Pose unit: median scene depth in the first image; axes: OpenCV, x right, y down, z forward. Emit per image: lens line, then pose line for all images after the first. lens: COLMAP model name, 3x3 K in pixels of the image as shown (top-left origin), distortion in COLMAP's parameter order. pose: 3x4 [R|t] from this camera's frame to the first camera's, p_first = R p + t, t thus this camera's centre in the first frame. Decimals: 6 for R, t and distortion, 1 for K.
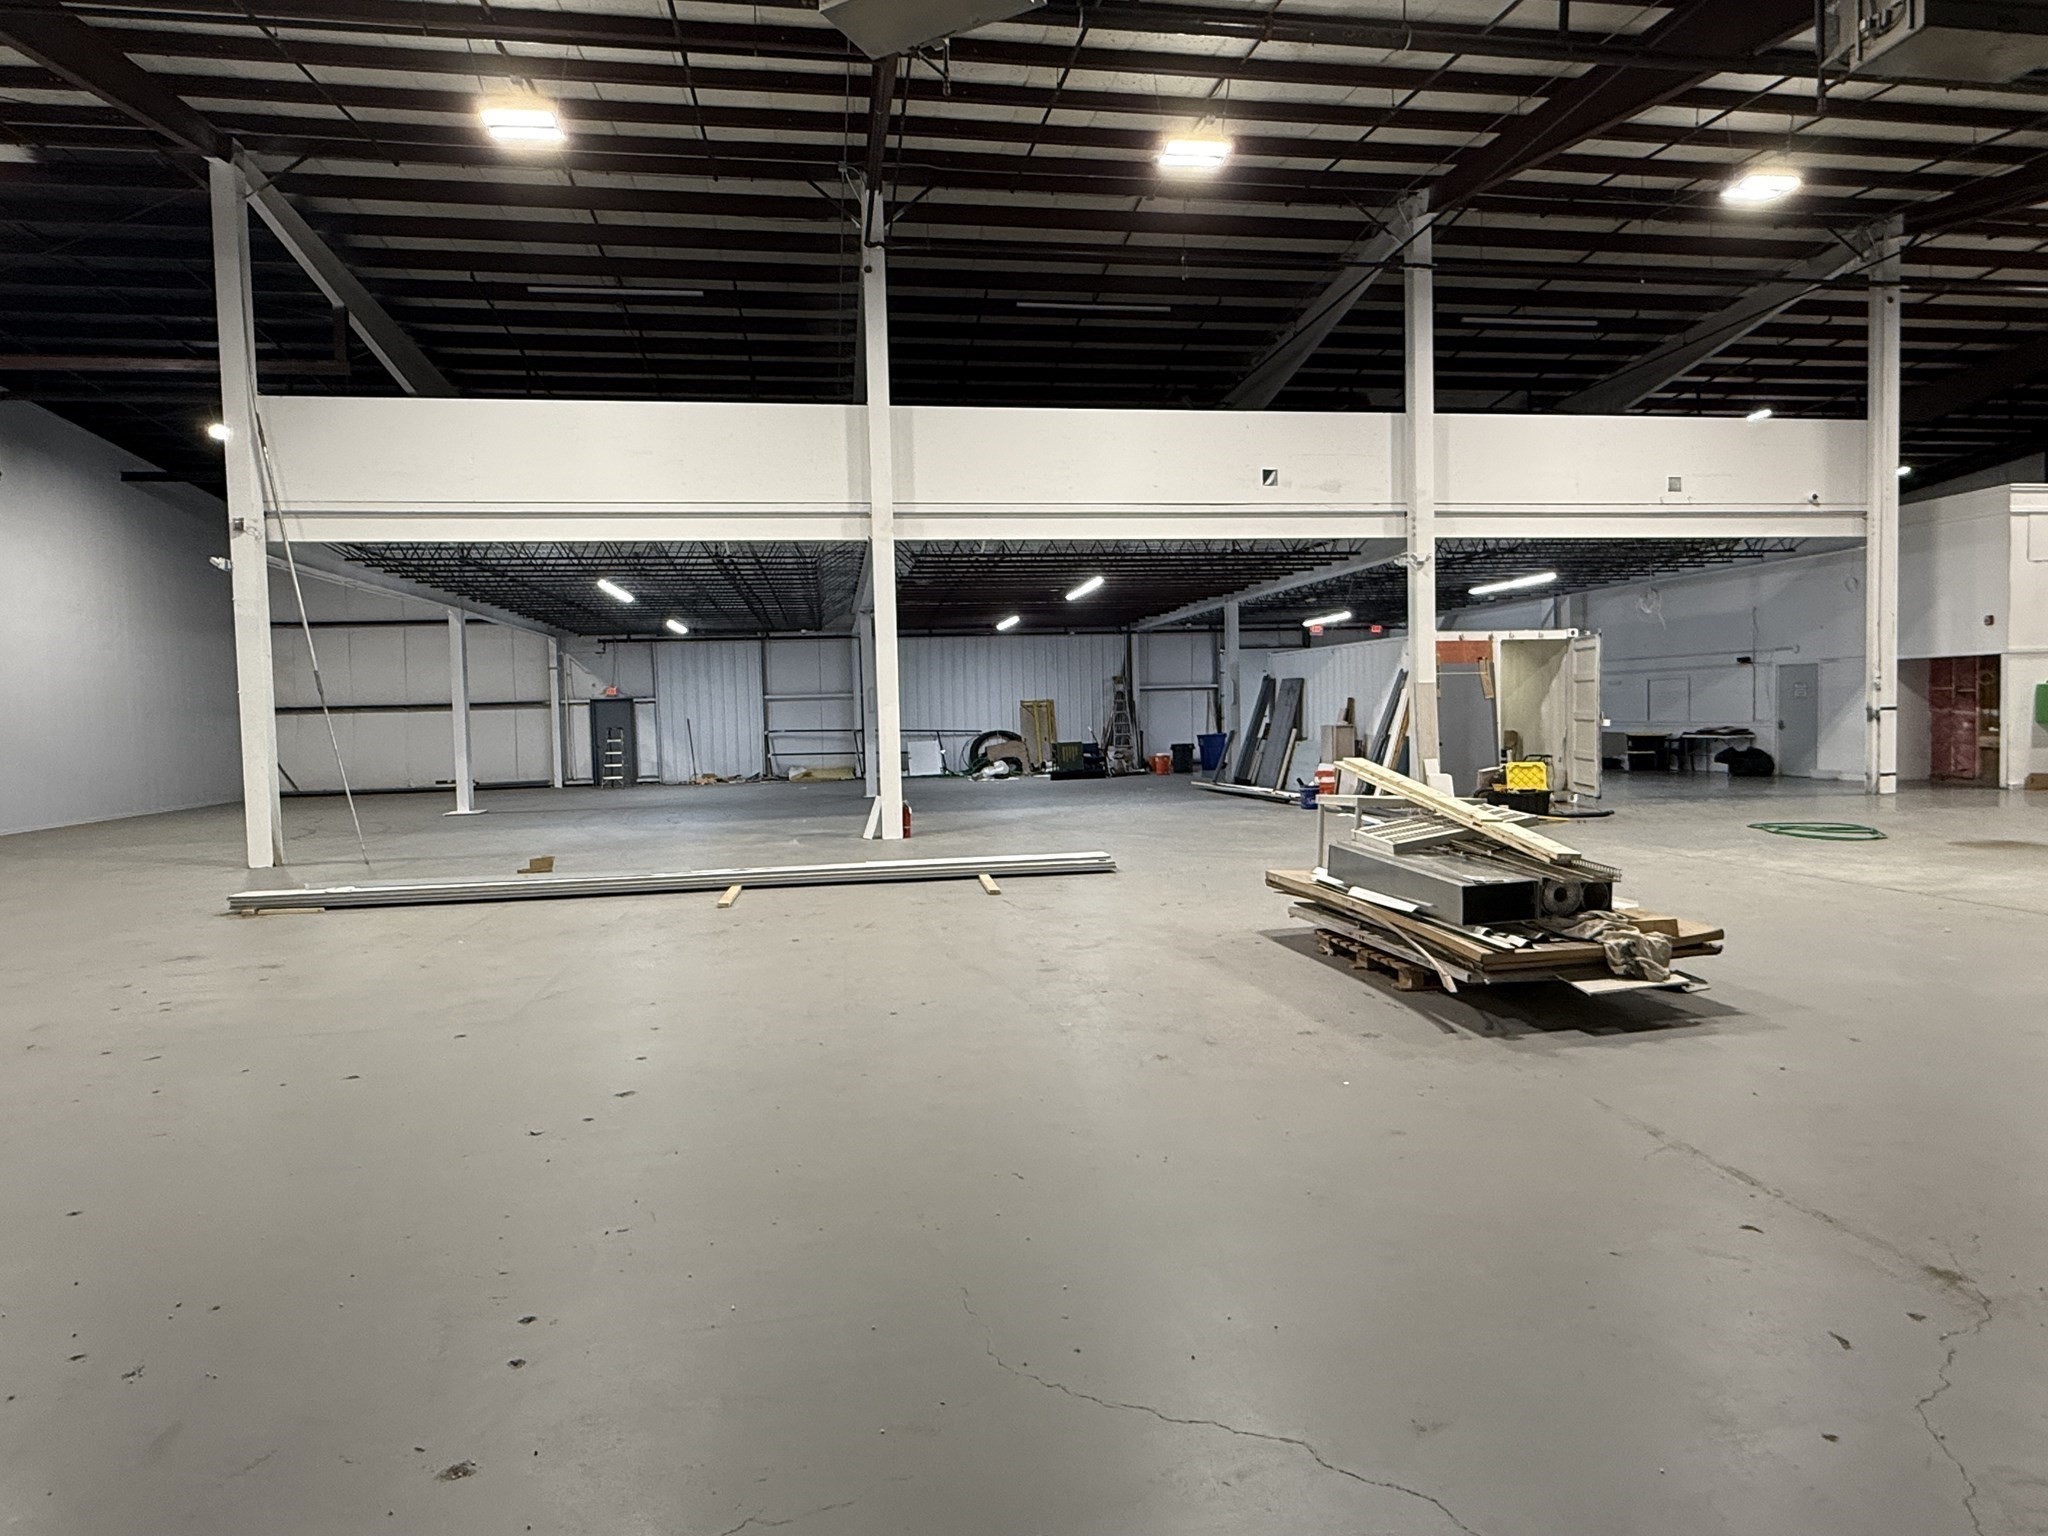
lens RADIAL K [[1134.8, 0, 1013.9], [0, 1134.8, 764.3], [0, 0, 1]] dist [0.001677, -0.000600]
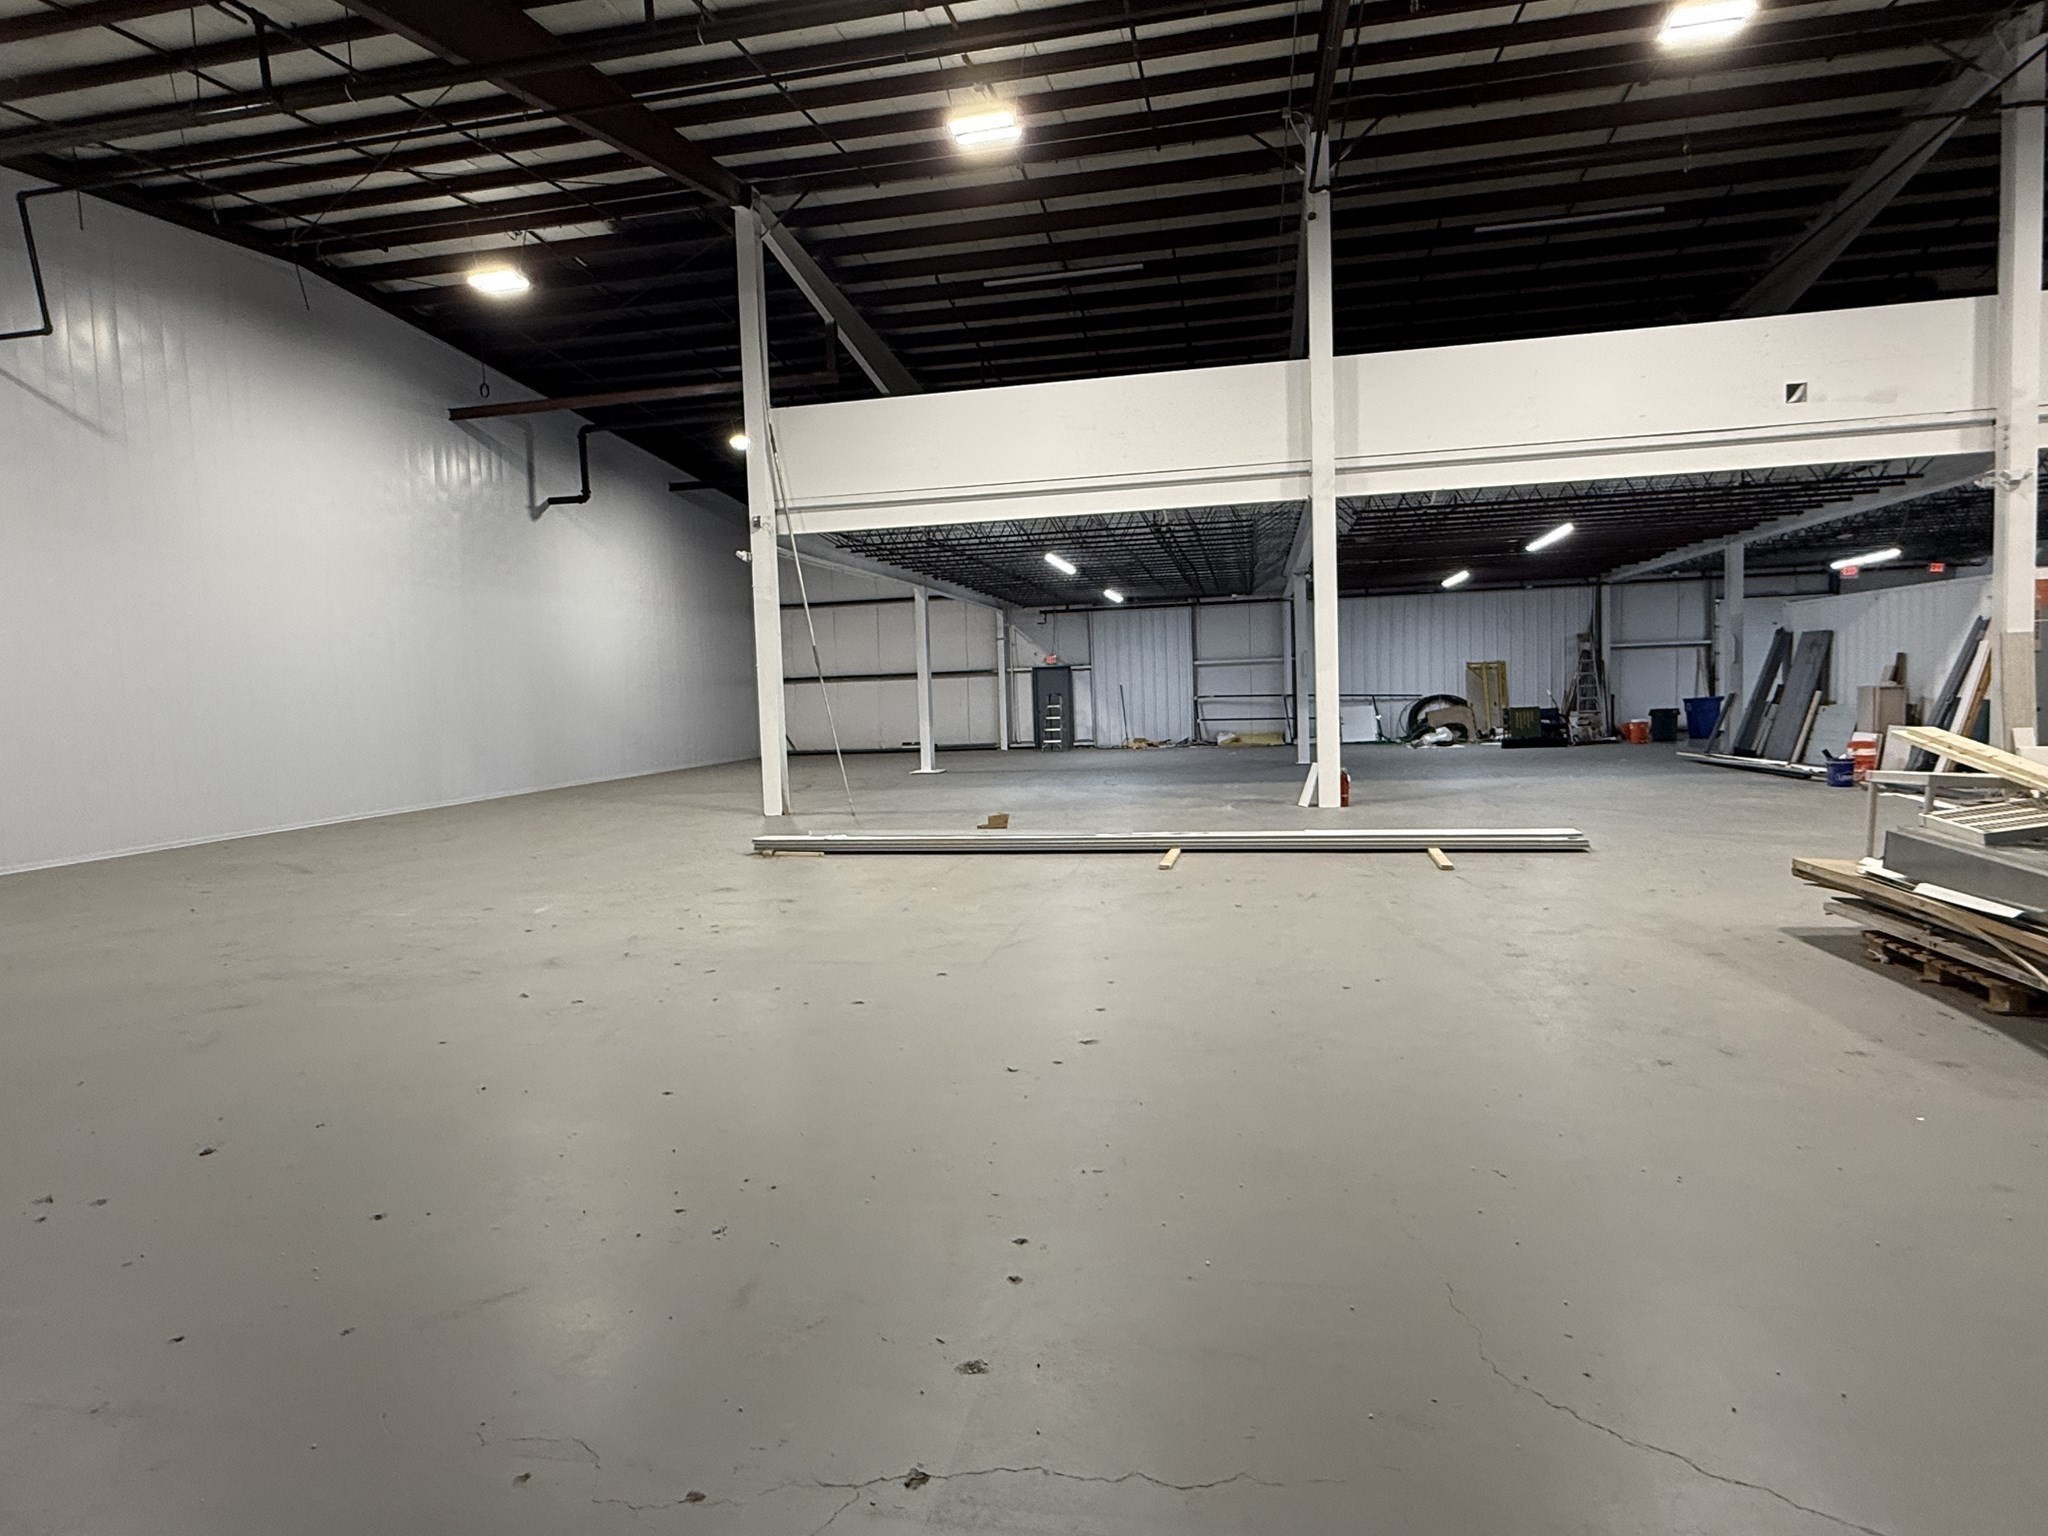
lens RADIAL K [[1134.8, 0, 1021.0], [0, 1134.8, 763.1], [0, 0, 1]] dist [0.001677, -0.000600]
pose [[0.935033, 0.016241, -0.354187, -0.008713], [-0.005743, 0.999513, 0.030671, -0.000250], [0.354513, -0.026644, 0.934671, -0.000582]]
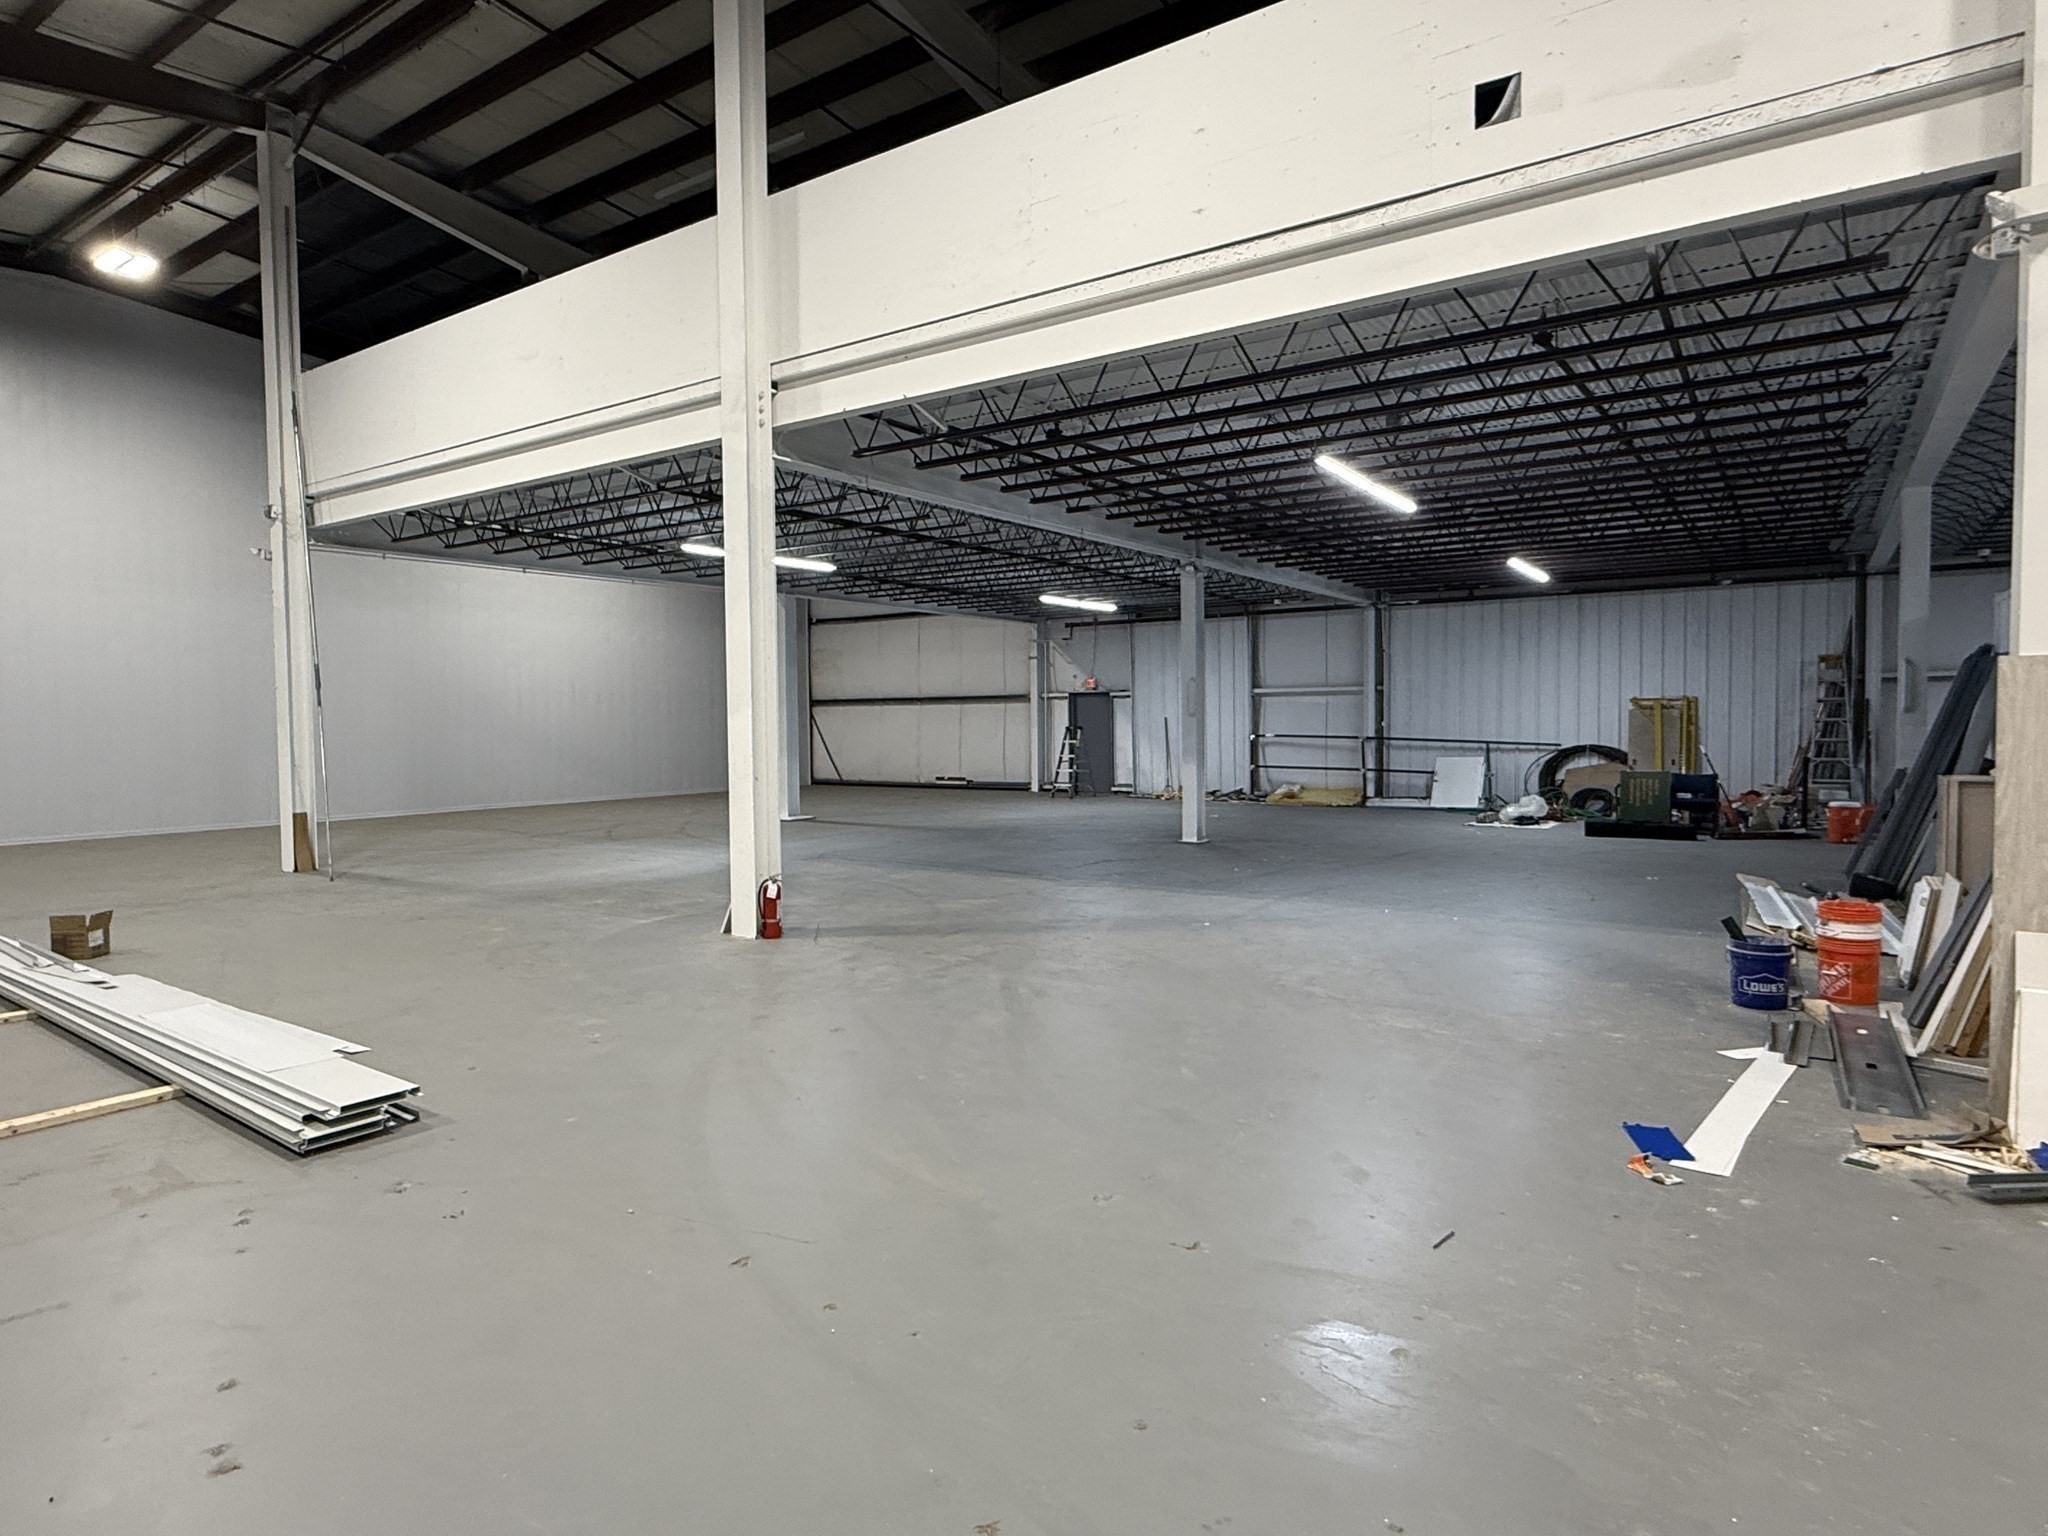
lens RADIAL K [[1134.8, 0, 1030.0], [0, 1134.8, 754.3], [0, 0, 1]] dist [0.001677, -0.000600]
pose [[0.728782, 0.041720, -0.683474, 0.335081], [-0.042468, 0.998975, 0.015696, -0.037021], [0.683428, 0.017587, 0.729806, 0.566608]]
